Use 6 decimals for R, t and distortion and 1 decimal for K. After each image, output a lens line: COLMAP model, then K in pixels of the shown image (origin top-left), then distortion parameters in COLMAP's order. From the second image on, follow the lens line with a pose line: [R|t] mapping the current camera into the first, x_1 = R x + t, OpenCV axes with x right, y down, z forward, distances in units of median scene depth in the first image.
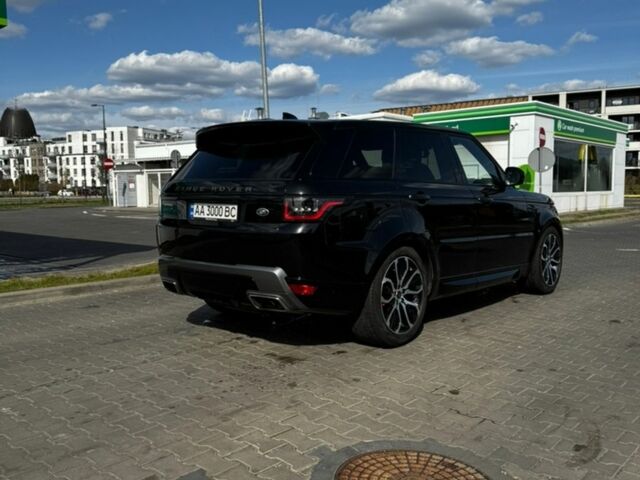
lens RADIAL K [[604.4, 0, 321.5], [0, 604.4, 253.9], [0, 0, 1]] dist [0.035046, 0.000000]
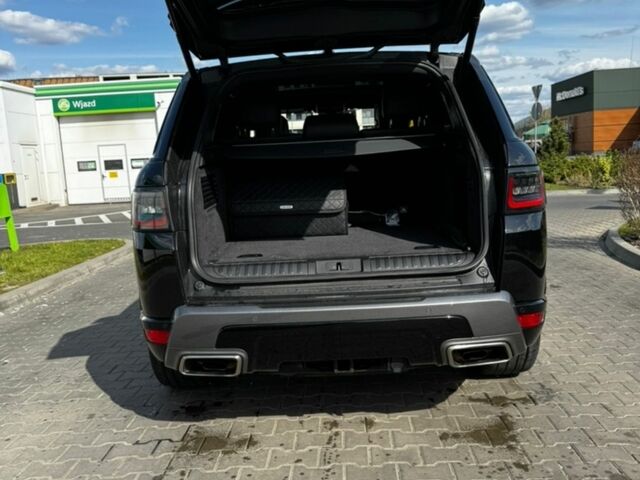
lens RADIAL K [[604.4, 0, 324.9], [0, 604.4, 243.1], [0, 0, 1]] dist [0.035046, 0.000000]
pose [[0.778115, -0.125732, 0.615409, -0.459875], [0.119275, 0.991511, 0.051762, -0.061482], [-0.616693, 0.033127, 0.786506, 0.515636]]
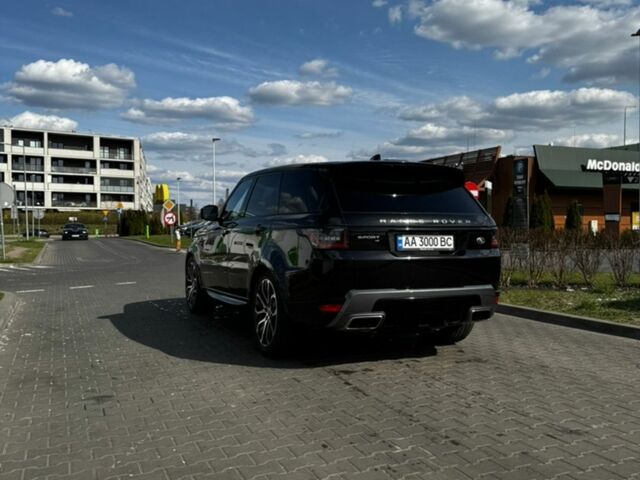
lens RADIAL K [[604.4, 0, 323.3], [0, 604.4, 237.9], [0, 0, 1]] dist [0.035046, 0.000000]
pose [[0.436769, -0.009718, 0.899521, -1.096876], [0.090849, 0.995306, -0.033360, -0.051259], [-0.894974, 0.096291, 0.435602, 0.607862]]
